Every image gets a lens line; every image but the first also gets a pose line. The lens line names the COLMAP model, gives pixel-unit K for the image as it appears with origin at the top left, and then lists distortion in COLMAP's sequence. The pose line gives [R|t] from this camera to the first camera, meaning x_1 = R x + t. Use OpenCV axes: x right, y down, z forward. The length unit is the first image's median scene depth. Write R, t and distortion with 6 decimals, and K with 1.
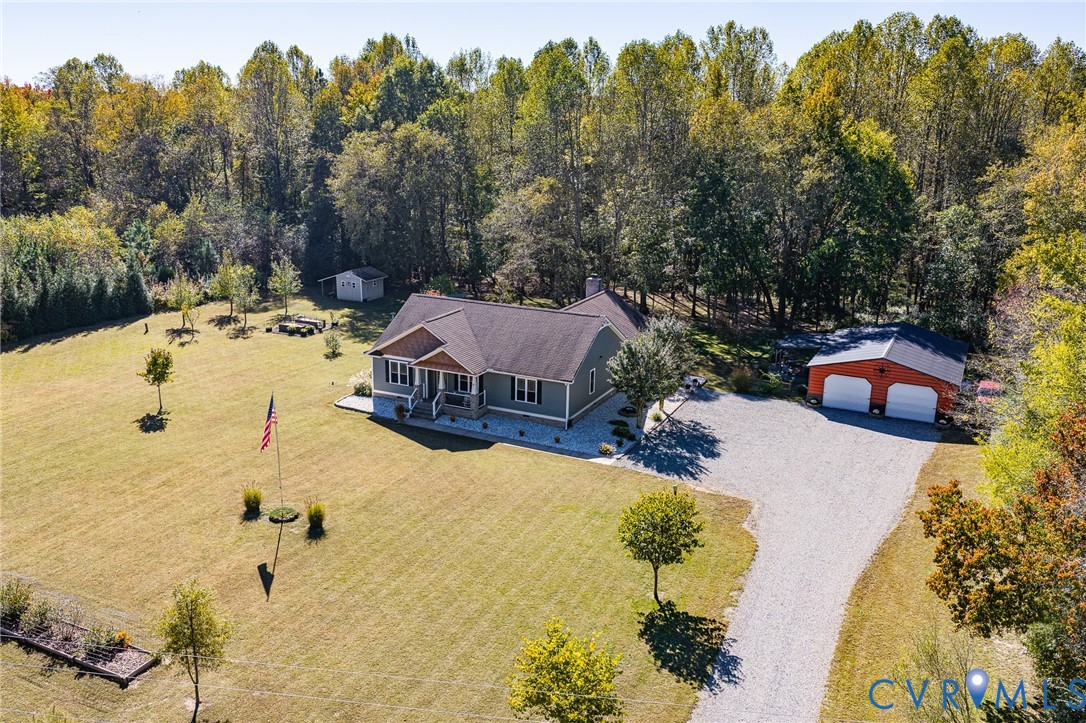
lens RADIAL K [[902.9, 0, 550.1], [0, 902.9, 354.4], [0, 0, 1]] dist [-0.000681, -0.007842]
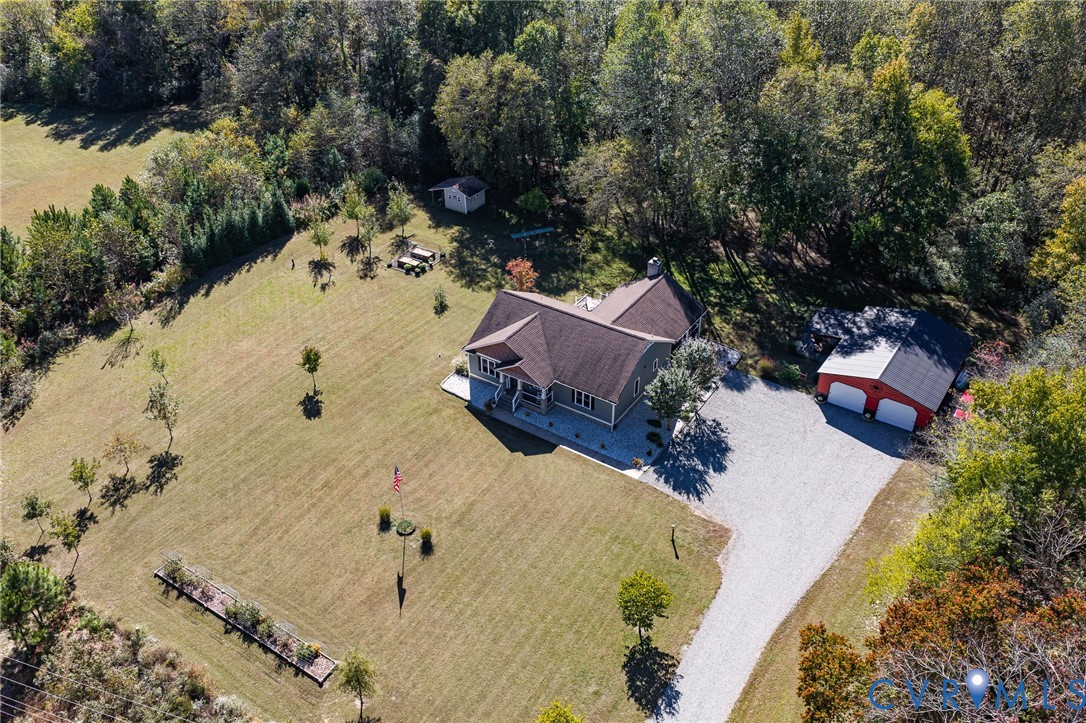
lens RADIAL K [[902.9, 0, 539.9], [0, 902.9, 370.2], [0, 0, 1]] dist [-0.000681, -0.007842]
pose [[0.989017, 0.062457, -0.133954, 0.090777], [-0.010633, 0.934045, 0.356996, -0.503885], [0.147416, -0.351651, 0.924451, -0.213874]]
